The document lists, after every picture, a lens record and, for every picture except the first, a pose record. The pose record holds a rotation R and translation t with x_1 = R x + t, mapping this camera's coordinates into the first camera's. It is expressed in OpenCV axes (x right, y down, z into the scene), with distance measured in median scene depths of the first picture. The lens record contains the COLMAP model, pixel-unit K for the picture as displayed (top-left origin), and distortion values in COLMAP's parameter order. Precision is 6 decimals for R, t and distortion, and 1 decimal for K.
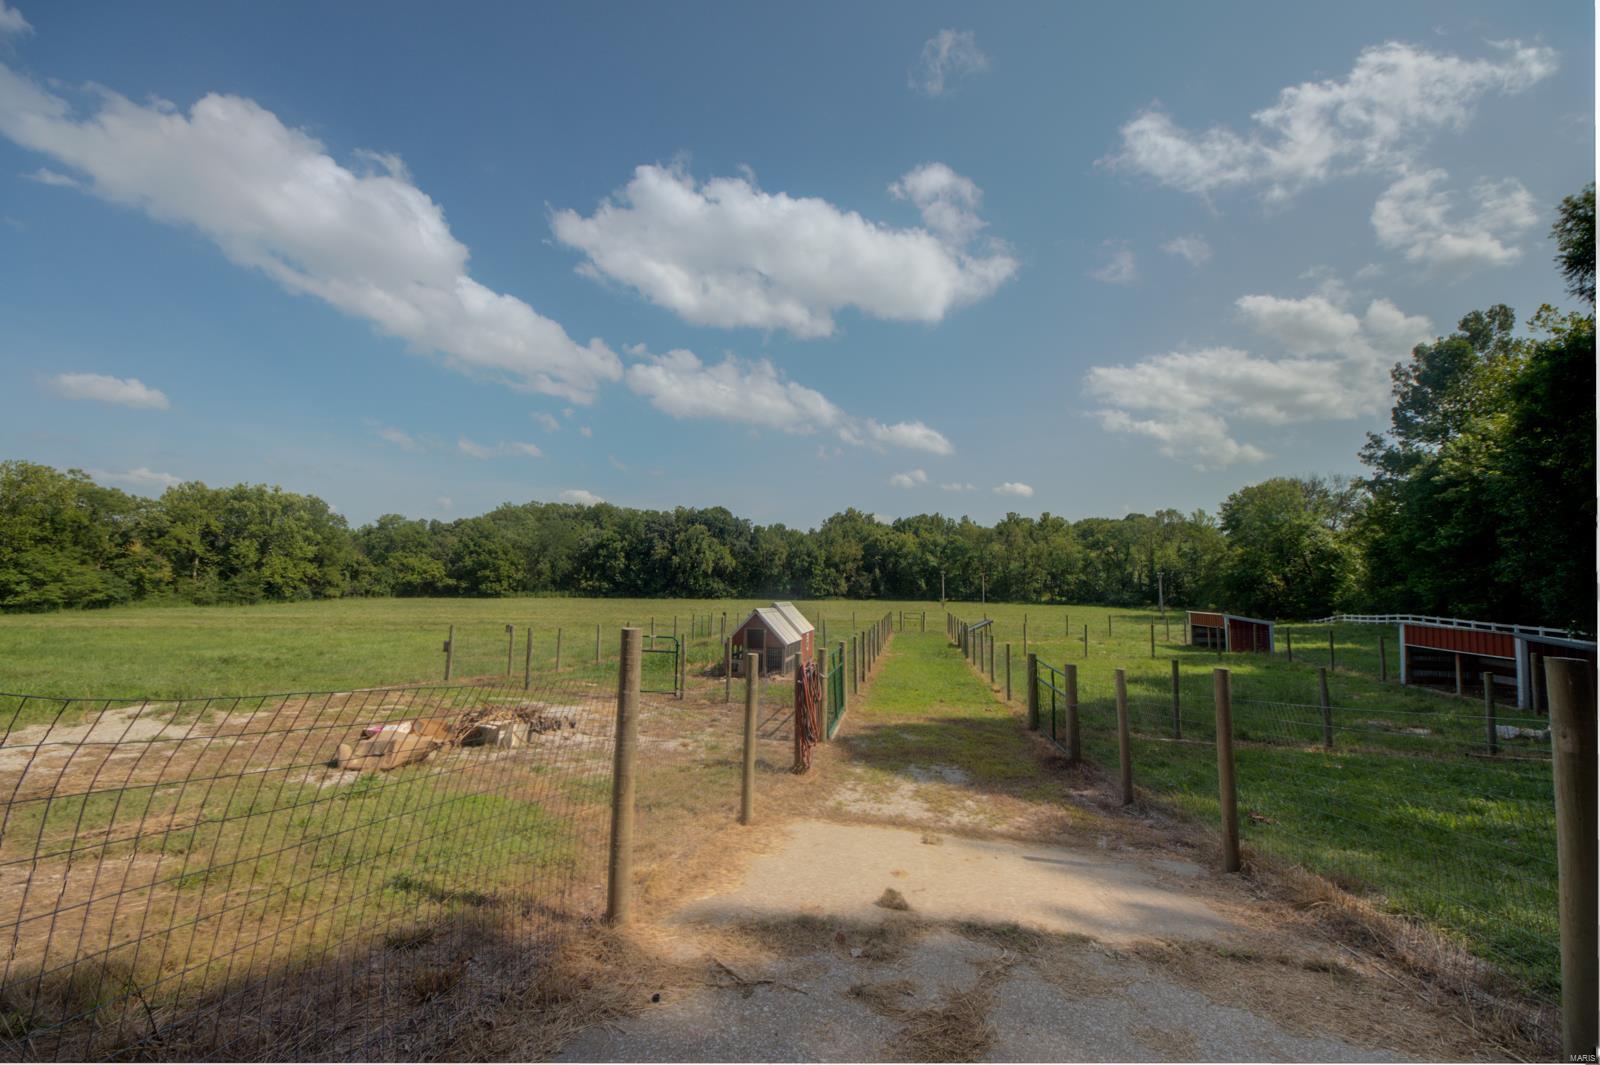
lens RADIAL K [[560.3, 0, 797.3], [0, 560.3, 526.9], [0, 0, 1]] dist [-0.005323, -0.005931]
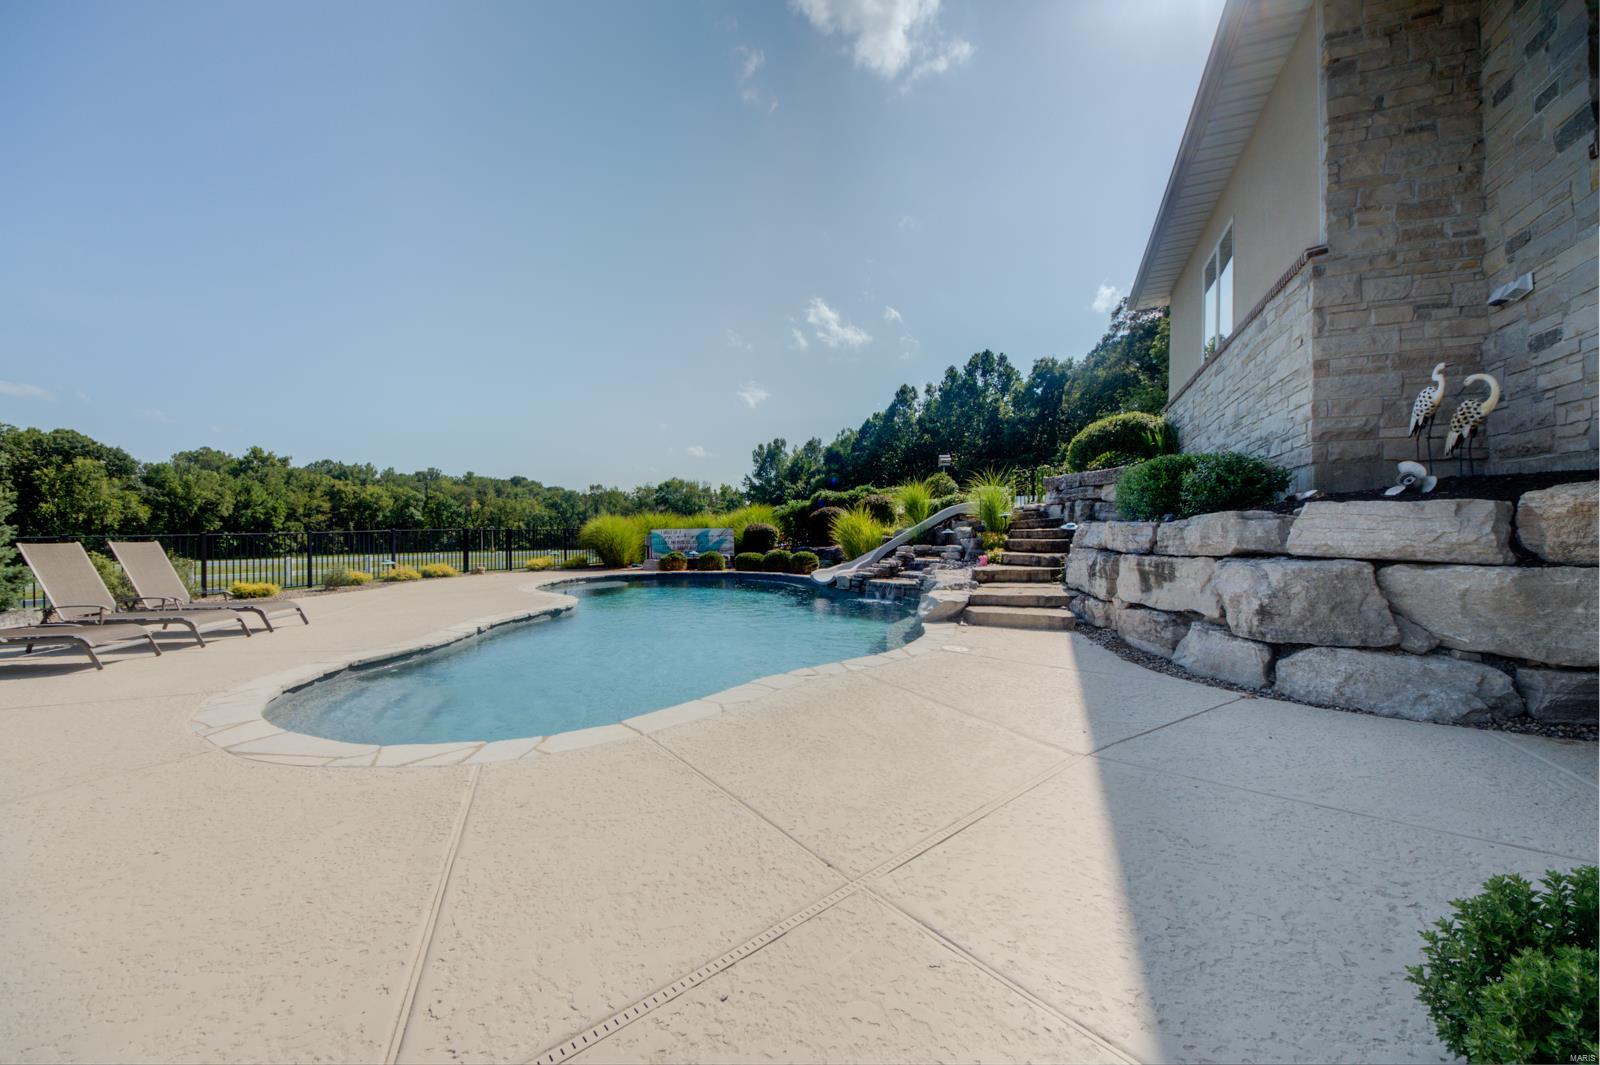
lens RADIAL K [[560.3, 0, 810.1], [0, 560.3, 529.9], [0, 0, 1]] dist [-0.005323, -0.005931]
pose [[0.407711, -0.005198, 0.913096, -0.436384], [-0.081240, 0.995812, 0.041943, -0.017000], [-0.909490, -0.091281, 0.405581, -0.116700]]
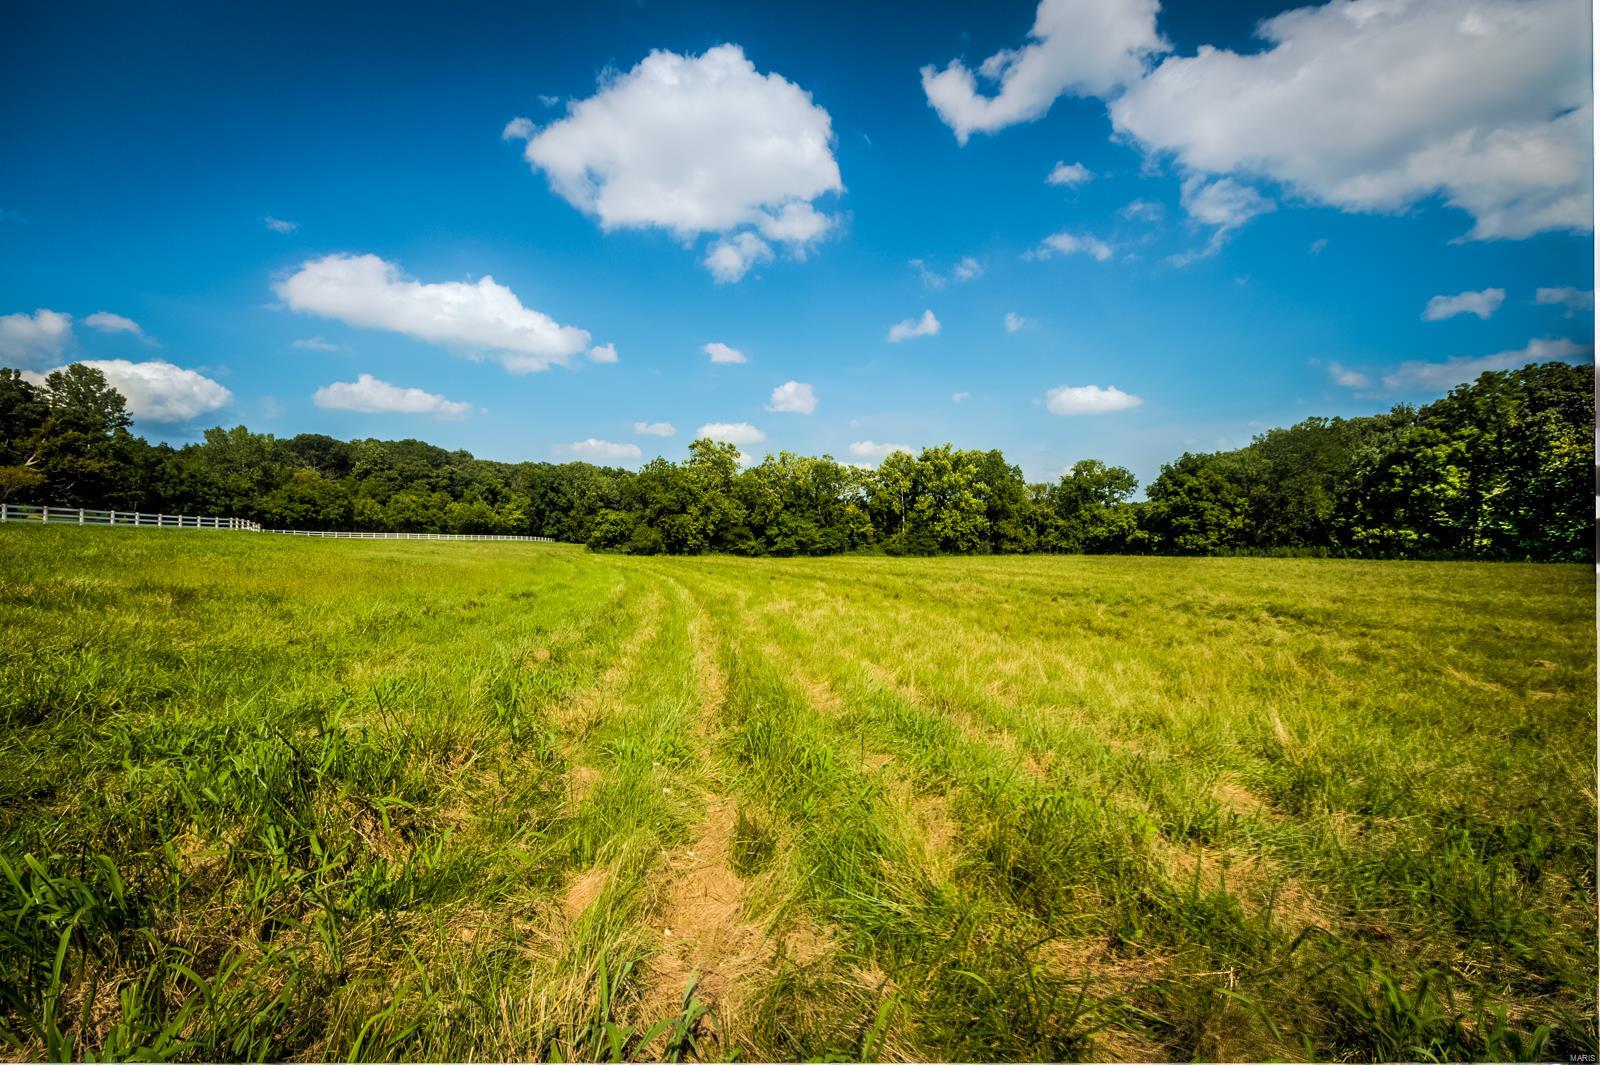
lens RADIAL K [[560.3, 0, 810.6], [0, 560.3, 544.4], [0, 0, 1]] dist [-0.005323, -0.005931]
pose [[0.290096, -0.009730, -0.956948, -0.024455], [0.091954, 0.995605, 0.017753, 0.054689], [0.952570, -0.093145, 0.289715, 0.340269]]
